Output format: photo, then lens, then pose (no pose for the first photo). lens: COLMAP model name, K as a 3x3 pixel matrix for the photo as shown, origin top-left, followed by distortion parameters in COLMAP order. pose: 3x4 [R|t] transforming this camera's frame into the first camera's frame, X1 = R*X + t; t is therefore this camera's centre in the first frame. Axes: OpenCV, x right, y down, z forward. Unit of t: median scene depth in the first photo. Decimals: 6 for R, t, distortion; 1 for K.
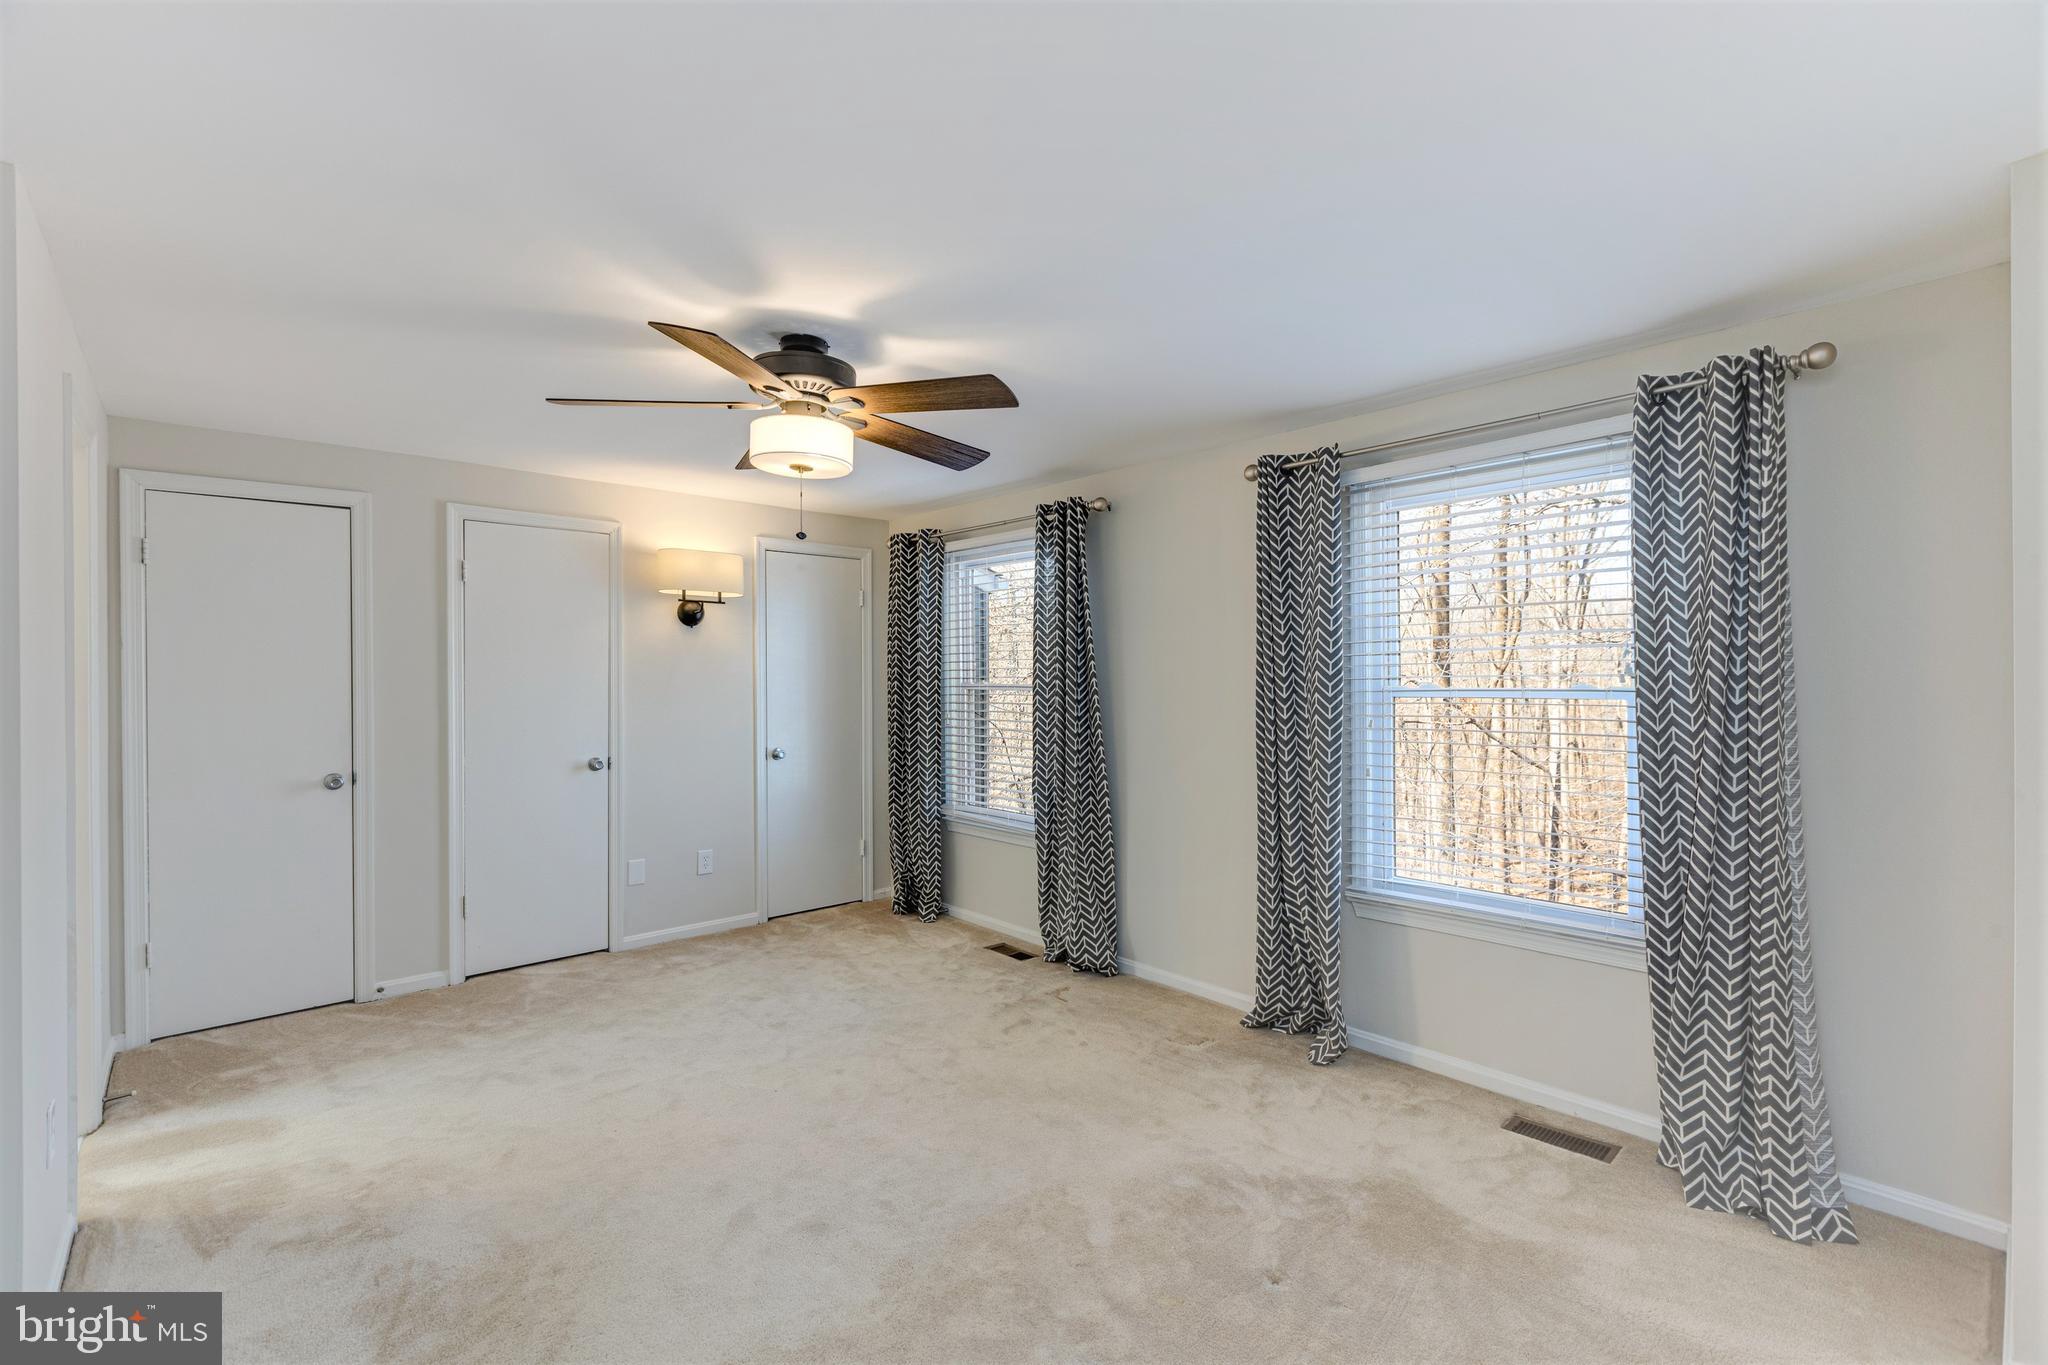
lens RADIAL K [[908.6, 0, 1024.0], [0, 908.6, 682.5], [0, 0, 1]] dist [0.013942, 0.000151]
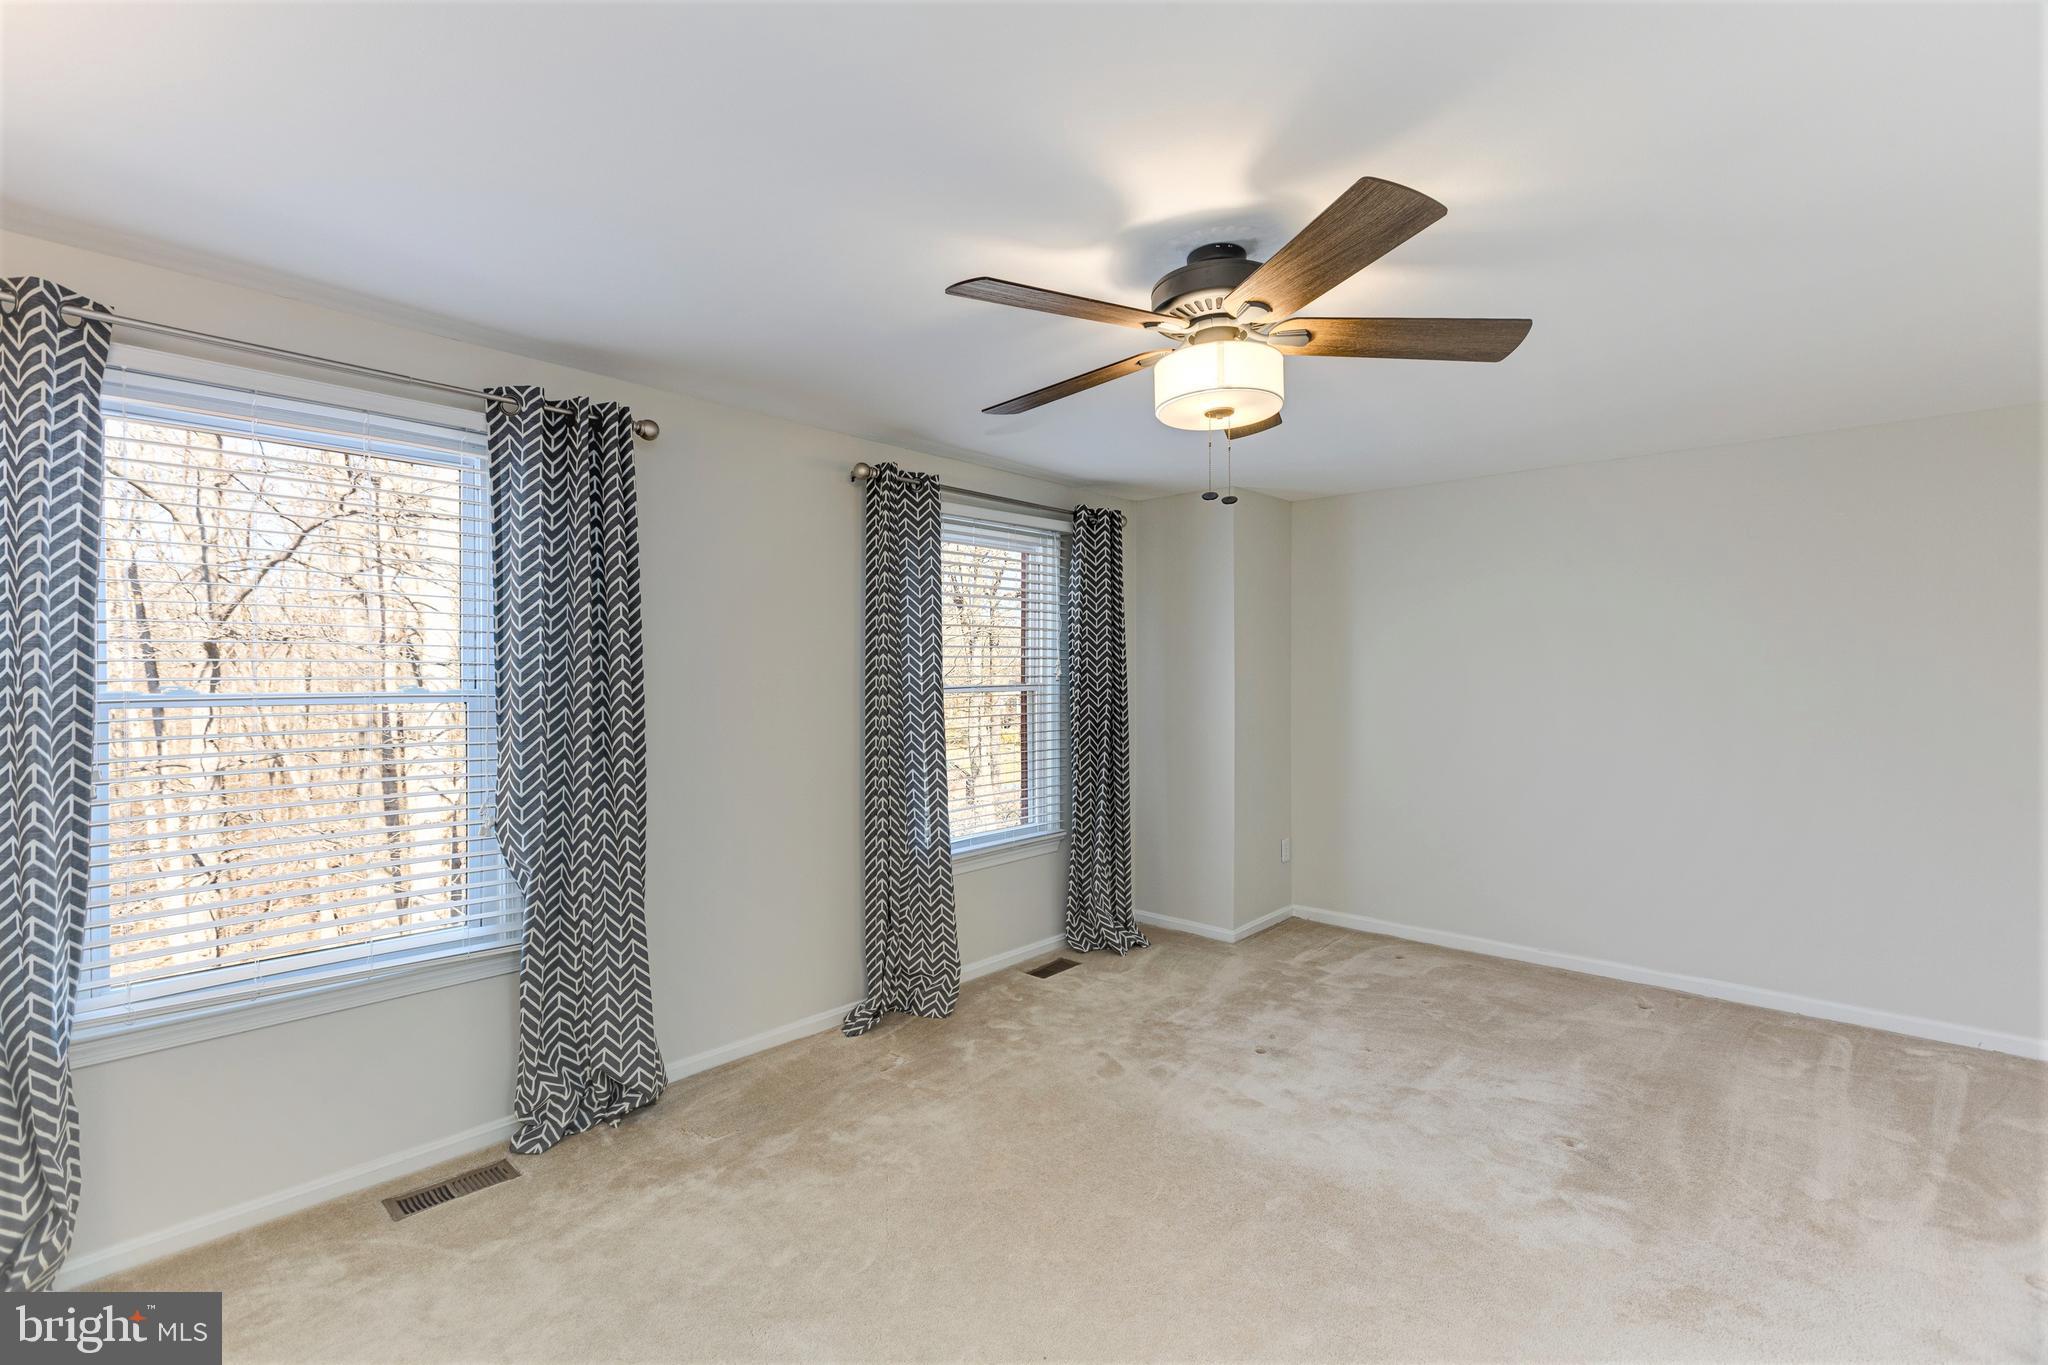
lens RADIAL K [[998.7, 0, 1026.8], [0, 998.7, 668.0], [0, 0, 1]] dist [0.000713, -0.000066]
pose [[-0.147946, 0.011649, 0.988927, -0.853911], [0.008441, 0.999909, -0.010515, -0.002761], [-0.988959, 0.006792, -0.148031, 0.986608]]
